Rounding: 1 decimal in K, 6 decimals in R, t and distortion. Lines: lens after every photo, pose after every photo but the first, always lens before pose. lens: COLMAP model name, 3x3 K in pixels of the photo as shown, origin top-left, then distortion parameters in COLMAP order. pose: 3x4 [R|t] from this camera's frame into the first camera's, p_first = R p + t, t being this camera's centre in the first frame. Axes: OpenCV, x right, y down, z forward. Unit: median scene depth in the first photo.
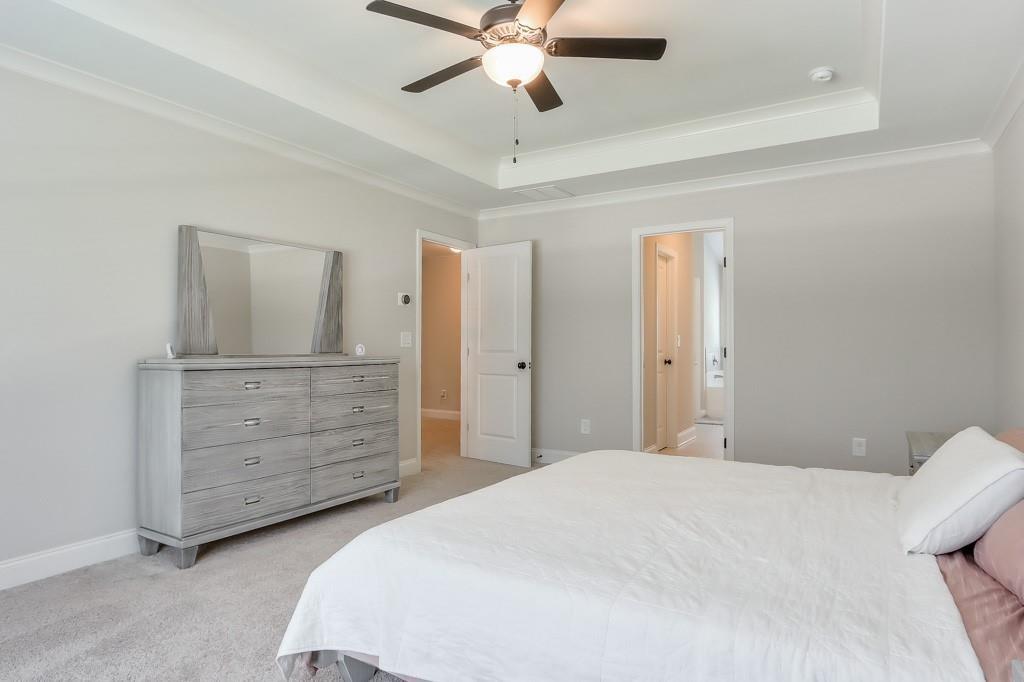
lens RADIAL K [[611.5, 0, 511.3], [0, 611.5, 340.2], [0, 0, 1]] dist [-0.000934, -0.000103]
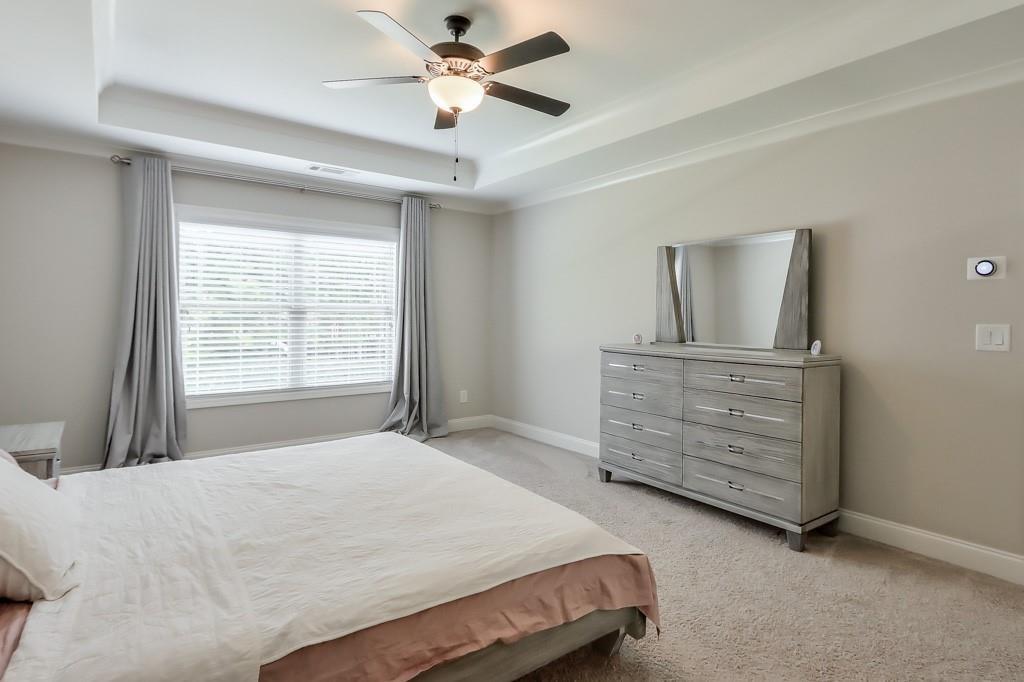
lens RADIAL K [[514.5, 0, 499.0], [0, 514.5, 317.7], [0, 0, 1]] dist [-0.003787, -0.000268]
pose [[-0.369611, 0.002456, -0.929183, 0.612045], [0.001987, 0.999996, 0.001852, -0.029152], [0.929185, -0.001162, -0.369614, 1.019242]]
